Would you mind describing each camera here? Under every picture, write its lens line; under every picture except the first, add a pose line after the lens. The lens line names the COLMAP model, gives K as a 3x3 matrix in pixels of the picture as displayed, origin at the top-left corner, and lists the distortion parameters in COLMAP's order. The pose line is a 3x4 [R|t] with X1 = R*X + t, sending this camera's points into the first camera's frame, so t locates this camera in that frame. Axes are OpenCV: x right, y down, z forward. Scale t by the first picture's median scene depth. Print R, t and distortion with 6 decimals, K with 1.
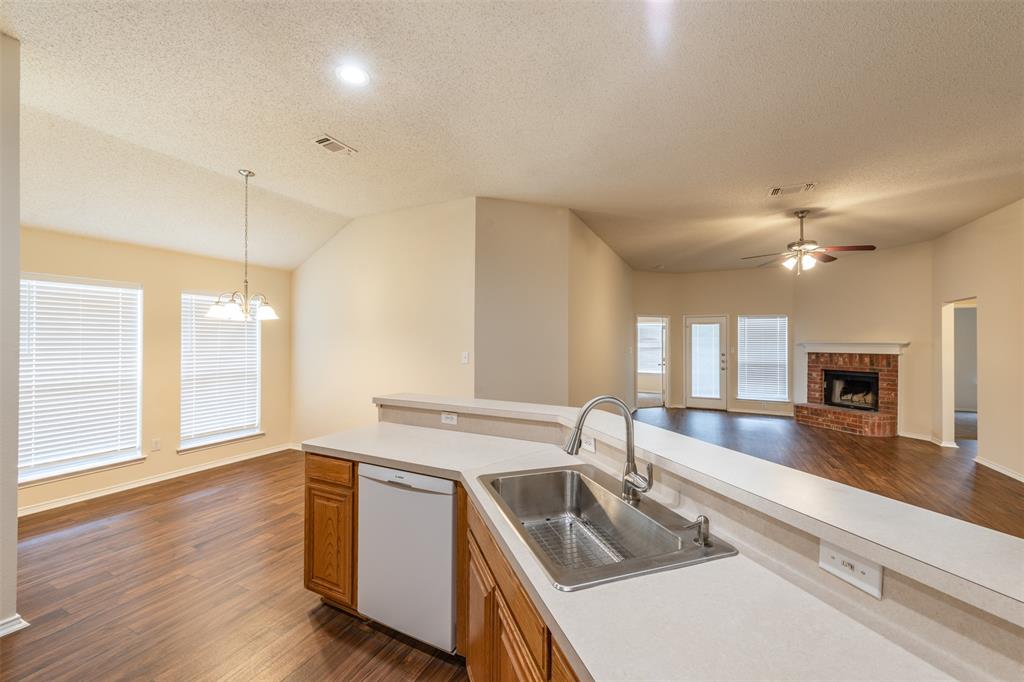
lens RADIAL K [[400.5, 0, 511.2], [0, 400.5, 341.3], [0, 0, 1]] dist [0.016158, -0.003483]
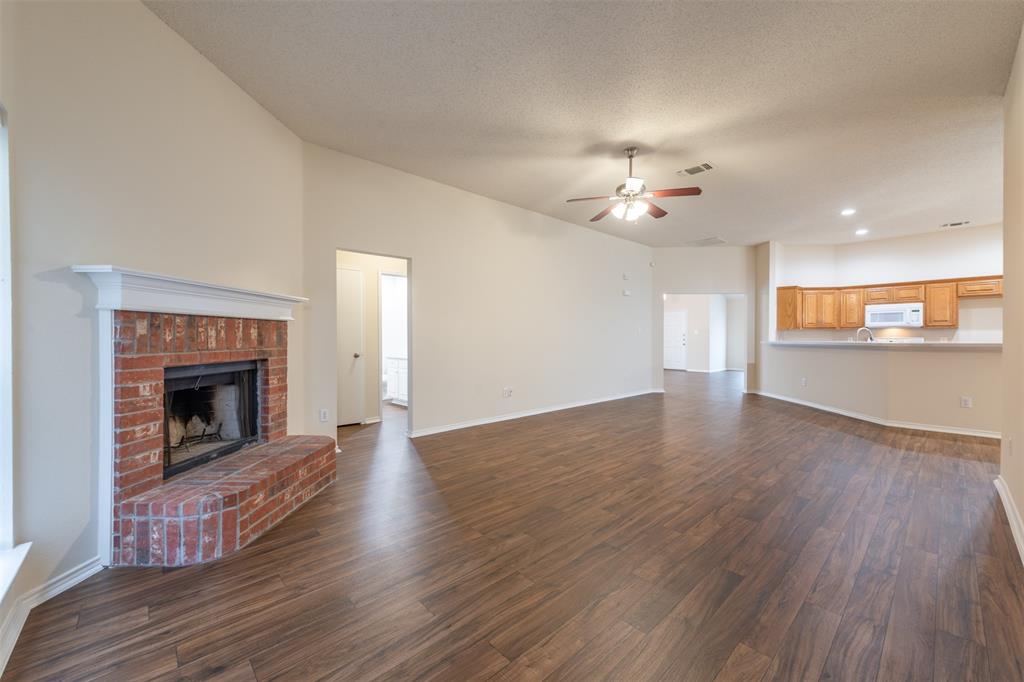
lens RADIAL K [[400.5, 0, 522.5], [0, 400.5, 352.4], [0, 0, 1]] dist [0.016158, -0.003483]
pose [[-0.944210, -0.019503, 0.328767, 0.417934], [-0.006732, 0.999179, 0.039938, 0.043839], [-0.329276, 0.035497, -0.943566, 1.208792]]
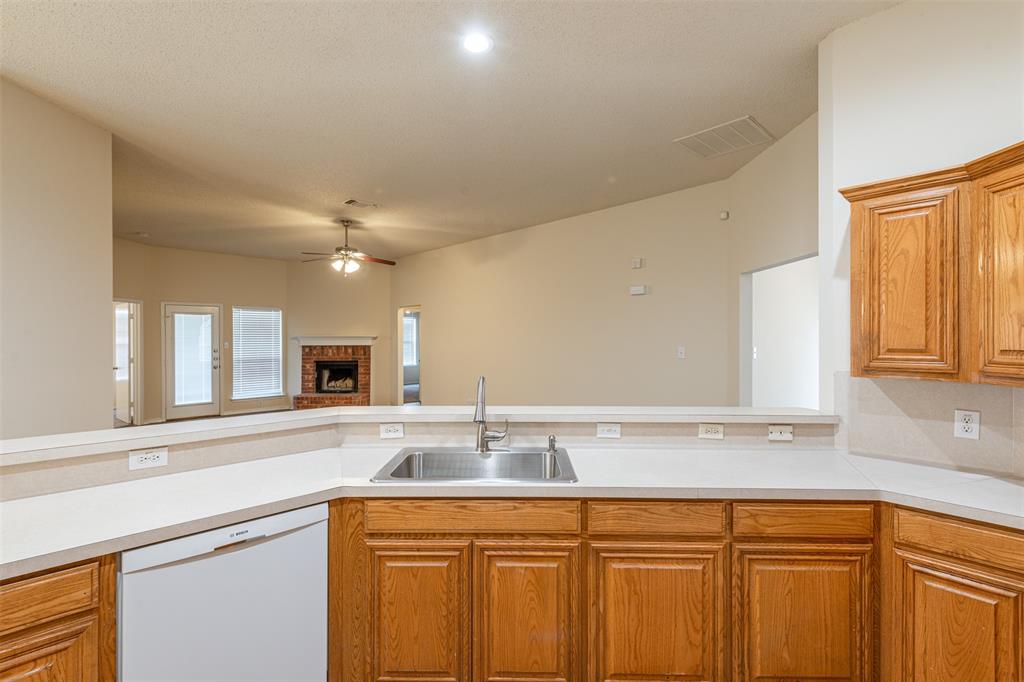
lens RADIAL K [[462.4, 0, 514.1], [0, 462.4, 337.5], [0, 0, 1]] dist [0.019149, -0.002933]
pose [[0.337683, -0.006829, 0.941235, -0.225769], [0.001997, 0.999977, 0.006539, -0.000681], [-0.941258, -0.000329, 0.337688, 0.073767]]
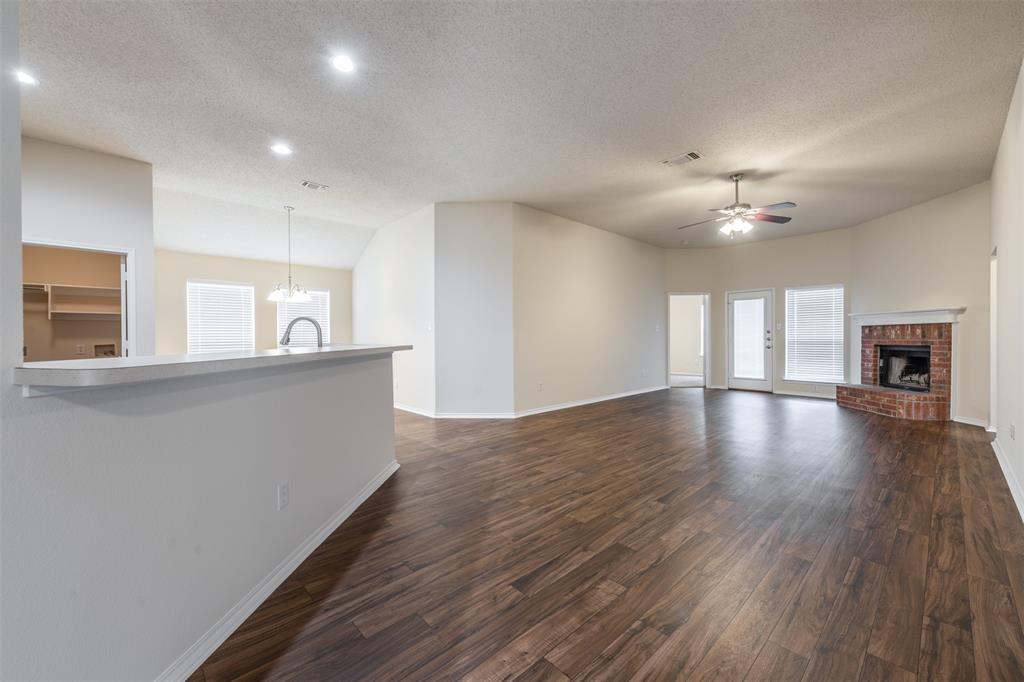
lens RADIAL K [[400.5, 0, 509.0], [0, 400.5, 342.6], [0, 0, 1]] dist [0.016158, -0.003483]
pose [[0.933702, -0.002695, -0.358042, 0.352814], [0.008105, 0.999875, 0.013610, 0.046885], [0.357960, -0.015610, 0.933606, -0.084845]]
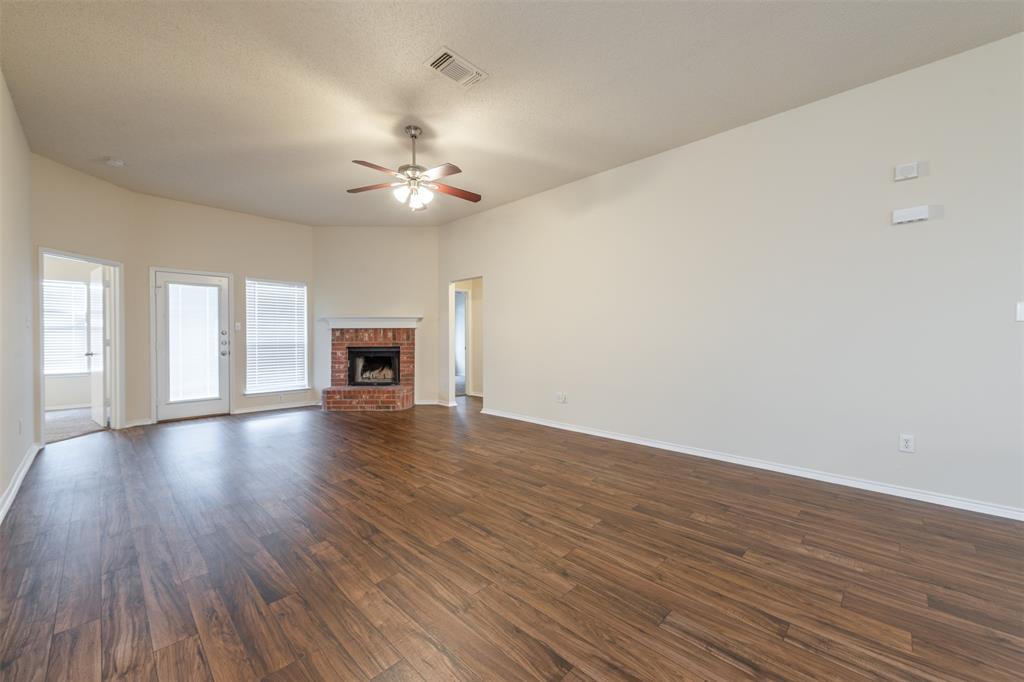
lens RADIAL K [[400.5, 0, 512.0], [0, 400.5, 338.9], [0, 0, 1]] dist [0.016158, -0.003483]
pose [[0.308089, -0.008429, 0.951320, 0.030324], [0.003022, 0.999964, 0.007881, 0.045671], [-0.951353, 0.000446, 0.308103, 0.376604]]
